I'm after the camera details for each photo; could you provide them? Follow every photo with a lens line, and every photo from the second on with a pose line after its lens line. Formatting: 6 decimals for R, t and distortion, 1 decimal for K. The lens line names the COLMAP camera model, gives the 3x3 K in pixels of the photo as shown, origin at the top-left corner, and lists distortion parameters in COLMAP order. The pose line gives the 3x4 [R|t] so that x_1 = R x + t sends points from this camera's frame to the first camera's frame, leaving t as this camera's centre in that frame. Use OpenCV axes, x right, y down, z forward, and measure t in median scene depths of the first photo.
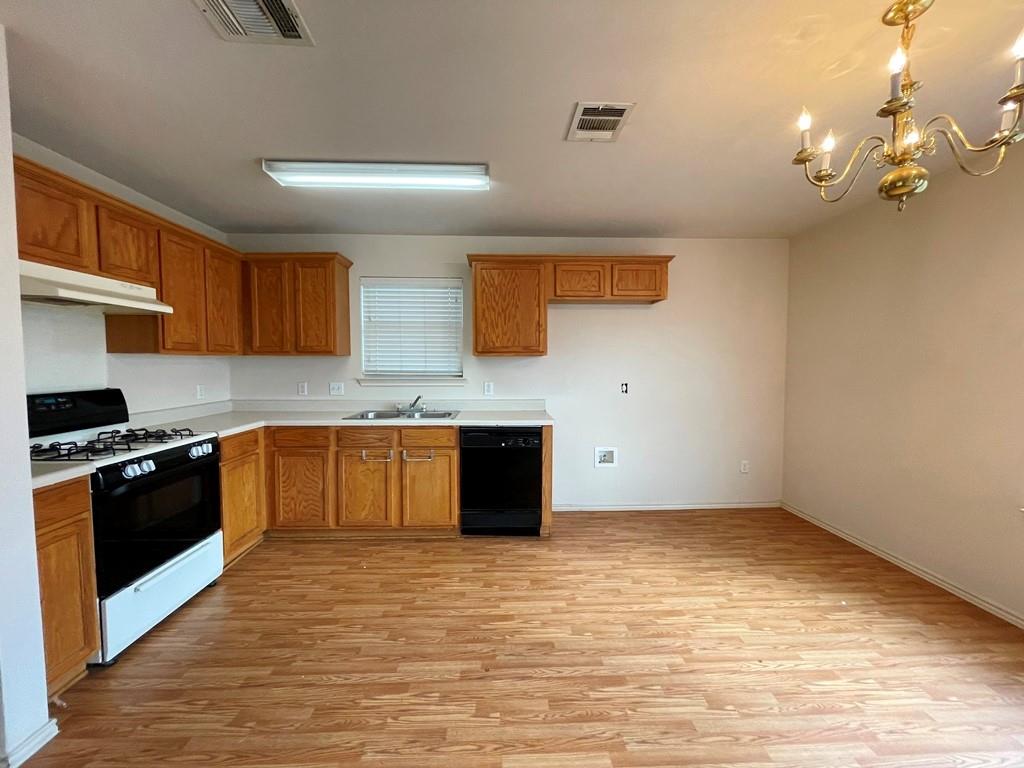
lens RADIAL K [[414.5, 0, 512.1], [0, 414.5, 383.2], [0, 0, 1]] dist [0.000302, 0.000113]
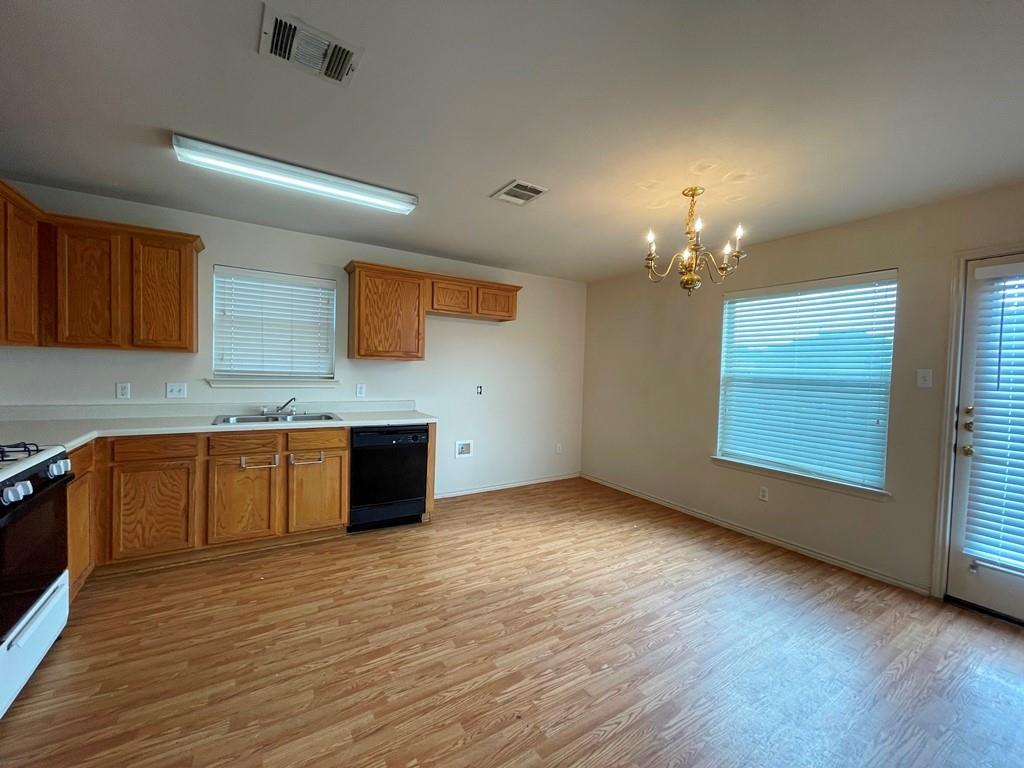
lens RADIAL K [[414.5, 0, 510.7], [0, 414.5, 383.2], [0, 0, 1]] dist [0.000302, 0.000113]
pose [[0.865460, 0.008721, 0.500902, -0.303609], [-0.006505, 0.999960, -0.006171, -0.001274], [-0.500936, 0.002083, 0.865482, -0.095721]]
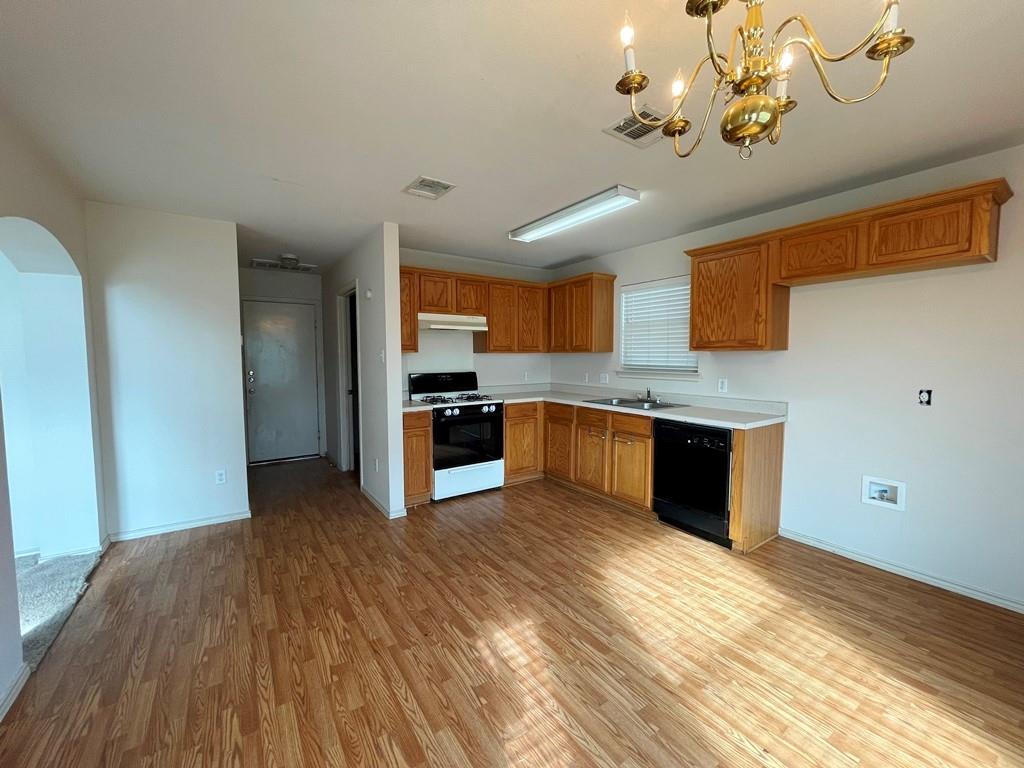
lens RADIAL K [[414.5, 0, 514.0], [0, 414.5, 384.4], [0, 0, 1]] dist [0.000302, 0.000113]
pose [[0.537691, 0.056605, -0.841240, 0.580554], [-0.036772, 0.998369, 0.043675, -0.015791], [0.842340, 0.007451, 0.538896, 0.112020]]
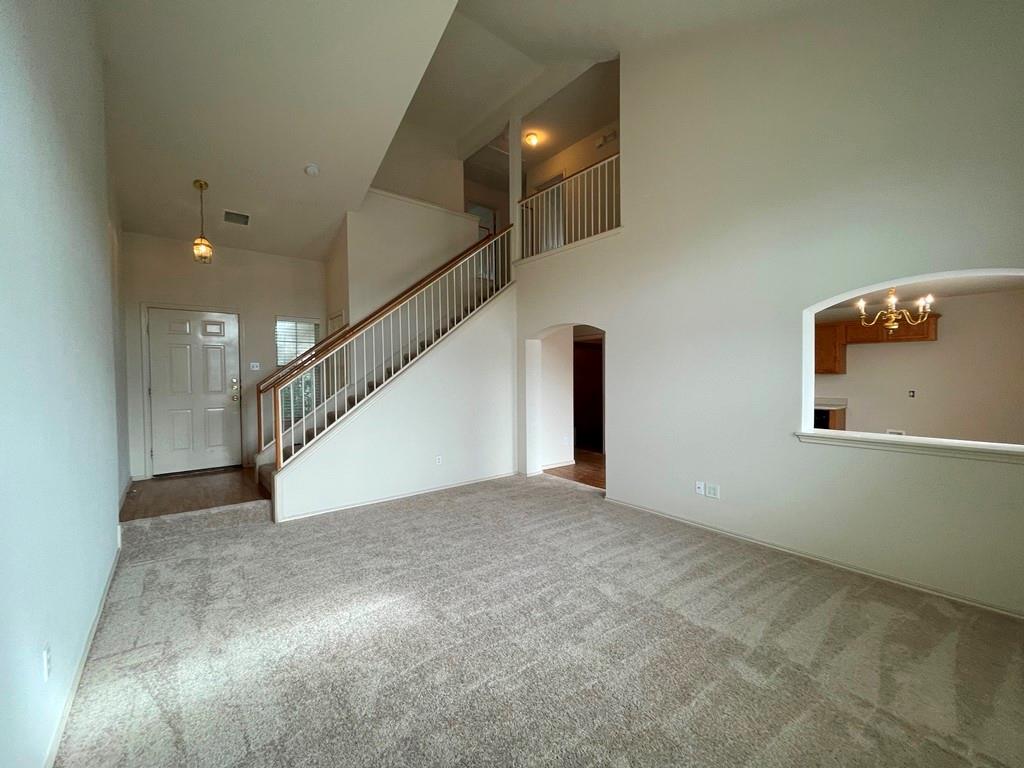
lens RADIAL K [[414.5, 0, 515.0], [0, 414.5, 381.6], [0, 0, 1]] dist [0.000302, 0.000113]
pose [[0.608307, 0.015298, -0.793555, 0.745349], [-0.034674, 0.999372, -0.007314, 0.035359], [0.792944, 0.031965, 0.608455, -1.449542]]
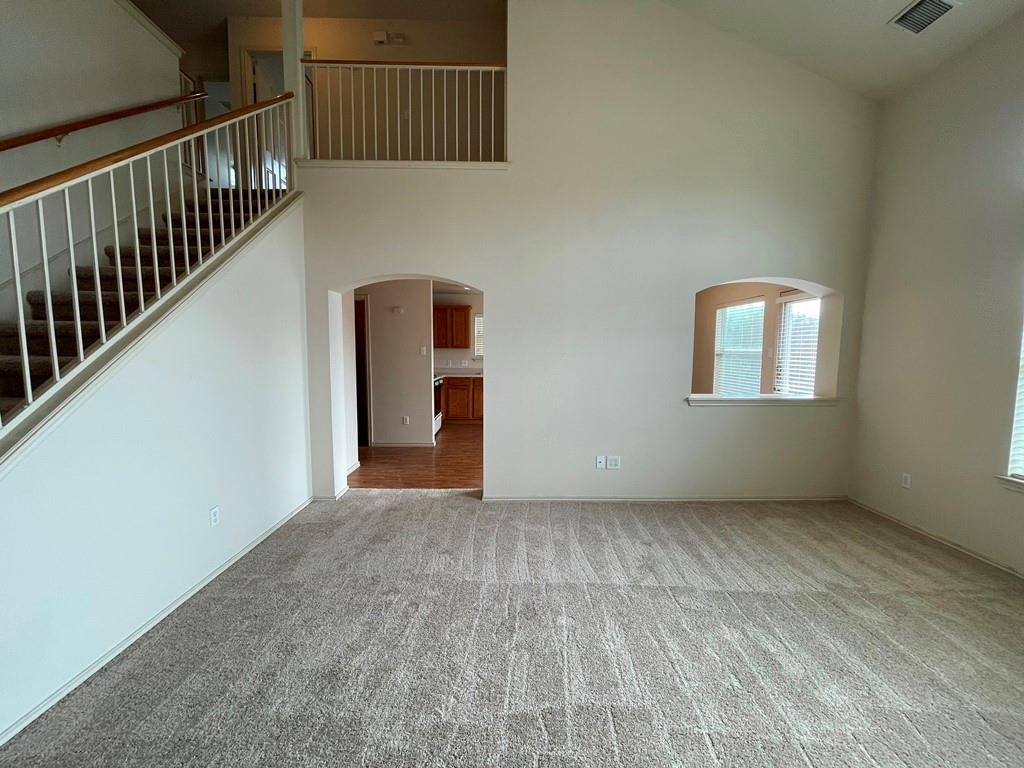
lens RADIAL K [[414.5, 0, 512.9], [0, 414.5, 380.7], [0, 0, 1]] dist [0.000302, 0.000113]
pose [[0.999780, 0.009740, -0.018585, -0.137166], [-0.009204, 0.999545, 0.028718, 0.050426], [0.018857, -0.028541, 0.999415, -1.472835]]
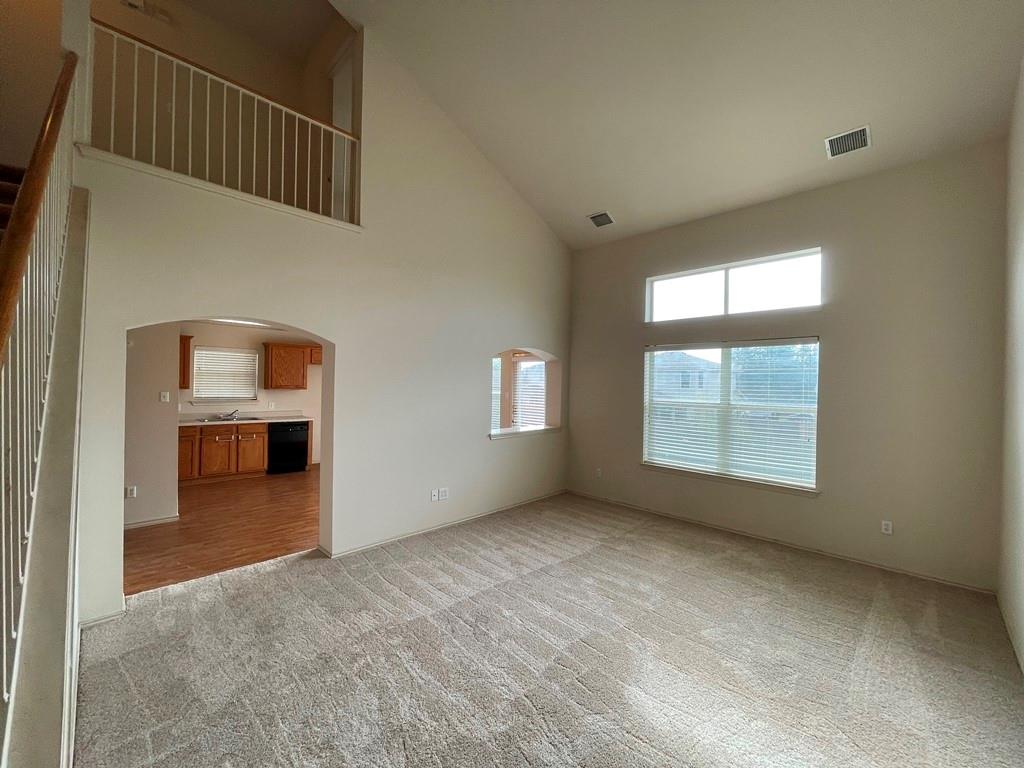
lens RADIAL K [[414.5, 0, 510.8], [0, 414.5, 380.4], [0, 0, 1]] dist [0.000302, 0.000113]
pose [[0.733697, 0.018778, 0.679217, -0.685188], [0.014036, 0.998986, -0.042780, -0.007166], [-0.679332, 0.040921, 0.732689, -1.492254]]
